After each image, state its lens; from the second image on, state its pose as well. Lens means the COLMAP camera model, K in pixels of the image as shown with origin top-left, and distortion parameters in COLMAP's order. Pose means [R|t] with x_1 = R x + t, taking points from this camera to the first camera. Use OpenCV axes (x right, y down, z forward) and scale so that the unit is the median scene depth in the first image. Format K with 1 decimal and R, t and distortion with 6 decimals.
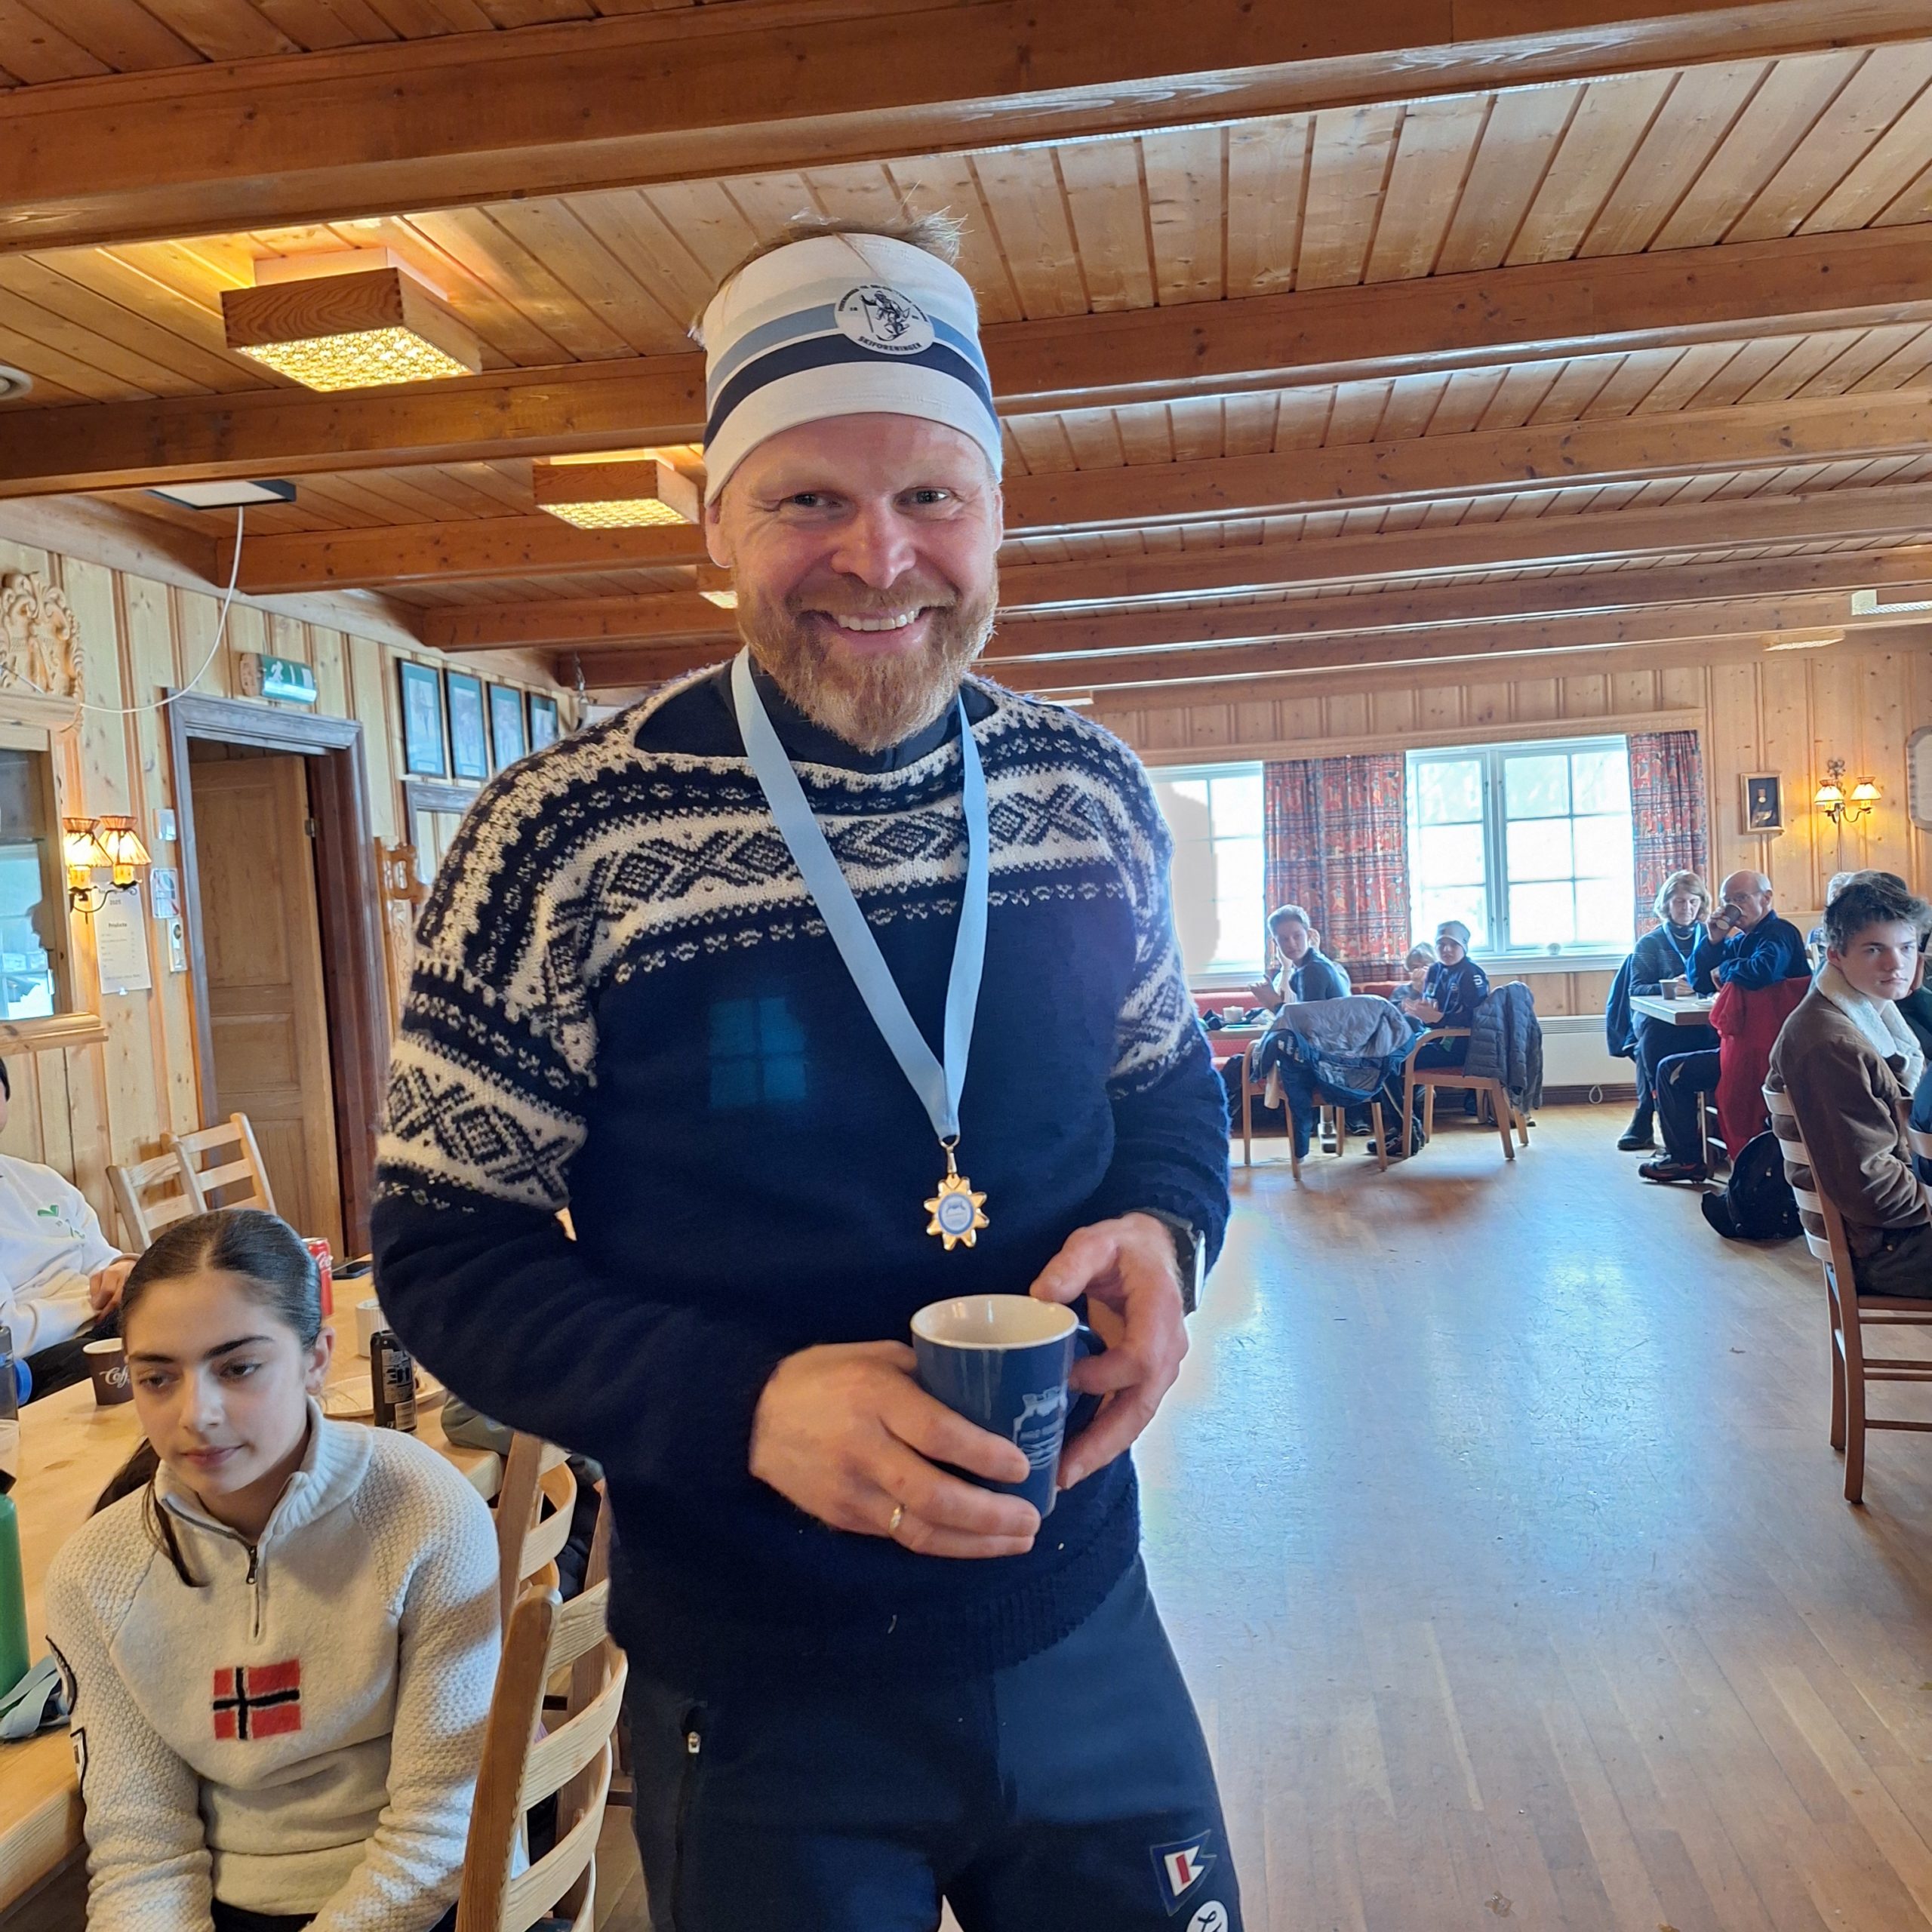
lens RADIAL K [[1732.4, 0, 978.6], [0, 1732.4, 982.5], [0, 0, 1]] dist [0.054668, -0.078896]
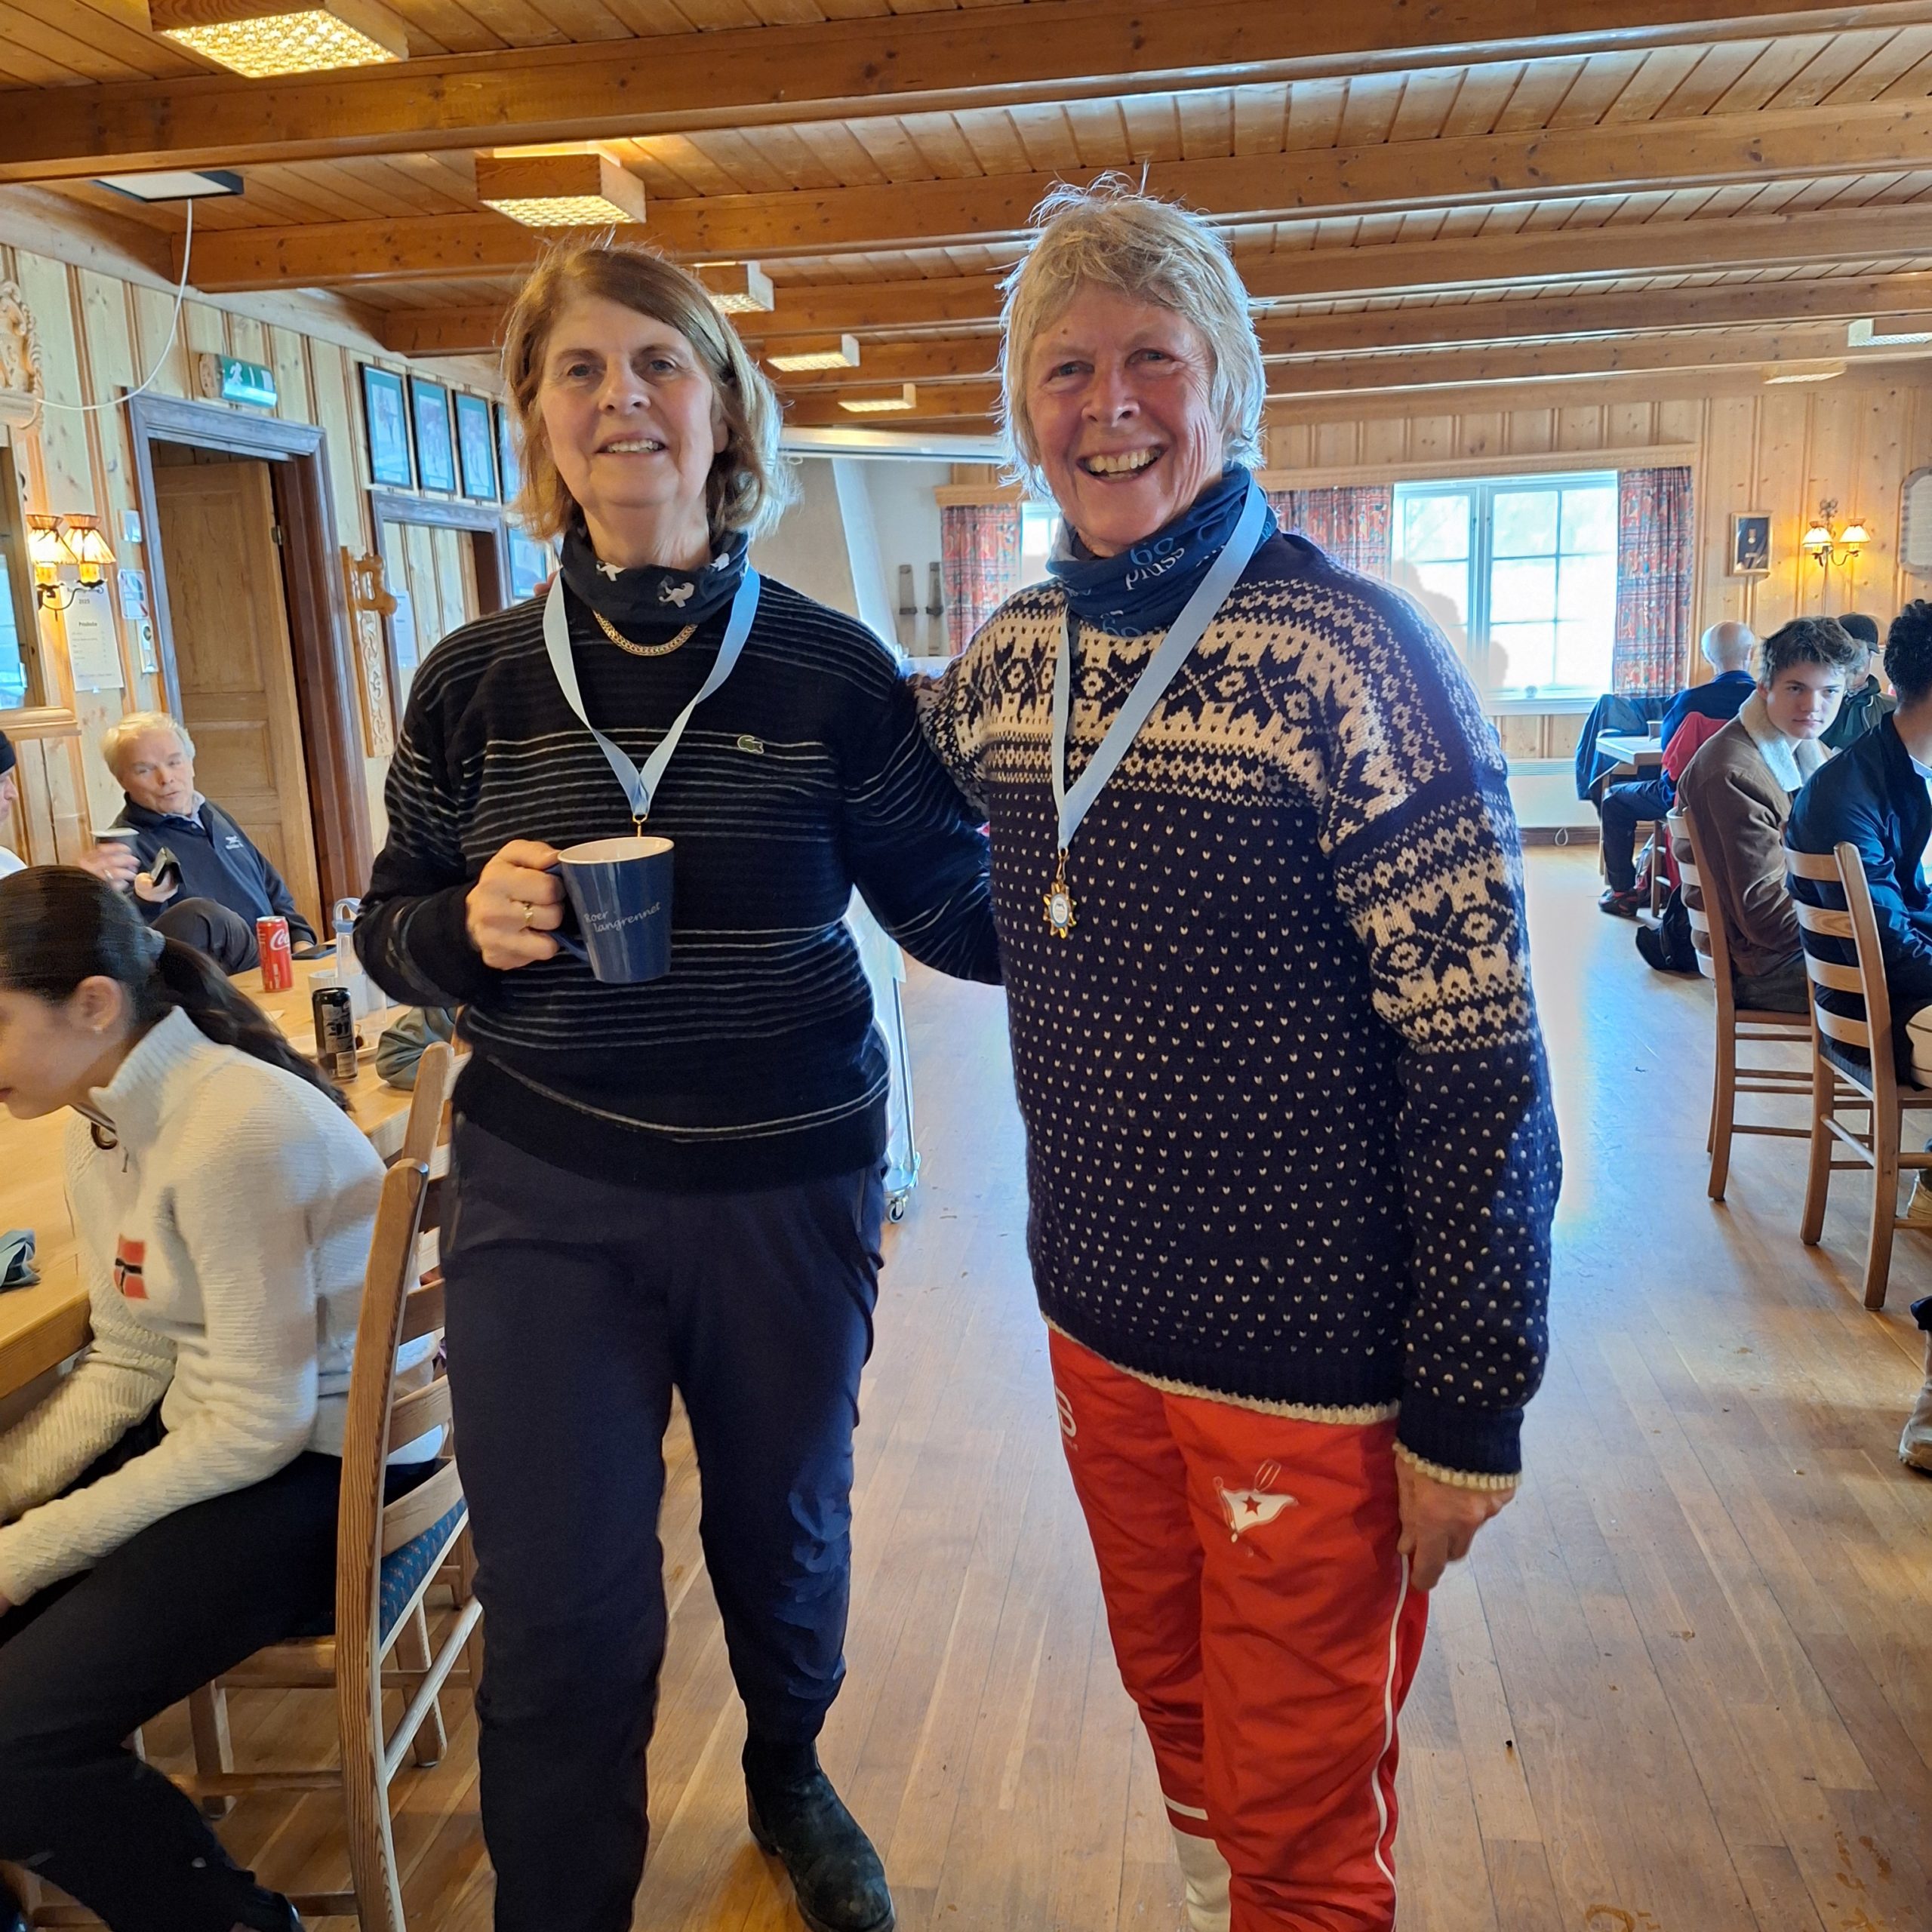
lens RADIAL K [[1732.4, 0, 951.8], [0, 1732.4, 970.3], [0, 0, 1]] dist [0.054668, -0.078896]
pose [[0.999630, 0.022906, -0.014661, 0.037198], [-0.020636, 0.989979, 0.139700, 0.014978], [0.017714, -0.139346, 0.990085, -0.040527]]
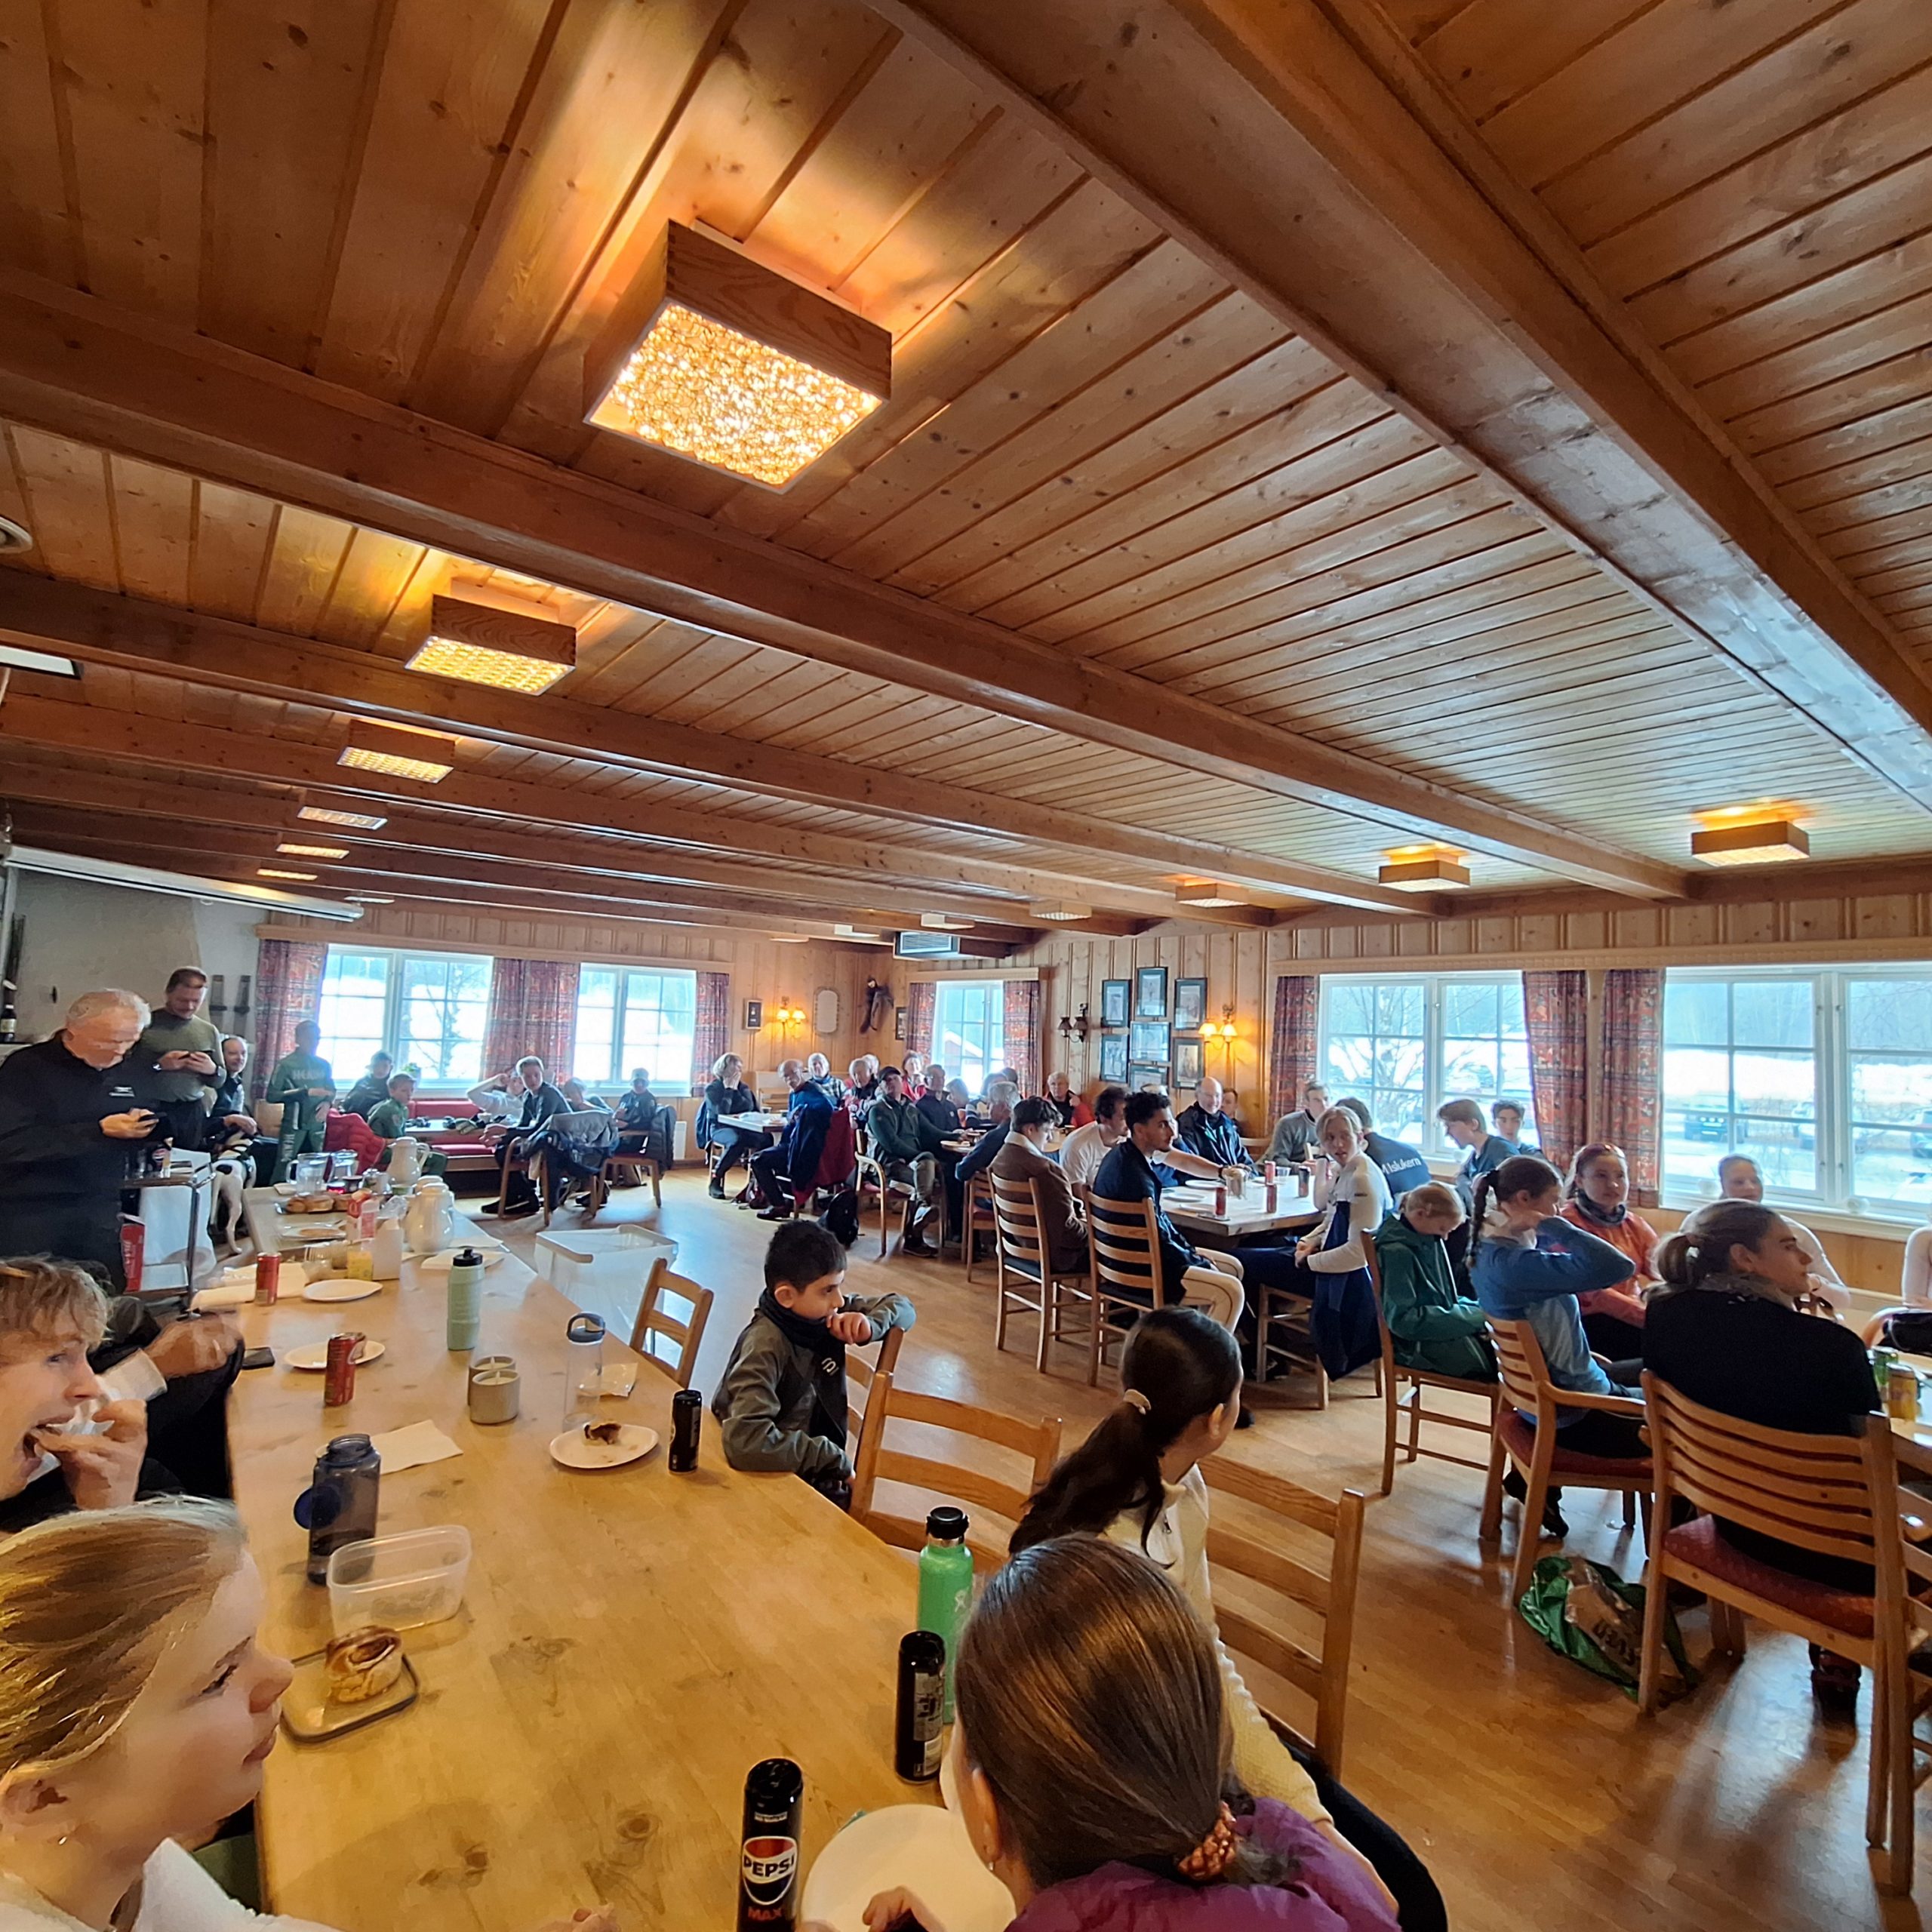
lens RADIAL K [[1017.0, 0, 903.8], [0, 1017.0, 993.1], [0, 0, 1]] dist [0.012333, 0.002295]
pose [[0.720768, 0.112418, 0.683999, -0.442299], [-0.048398, 0.992515, -0.112124, -0.015650], [-0.691484, 0.047711, 0.720814, 0.137690]]
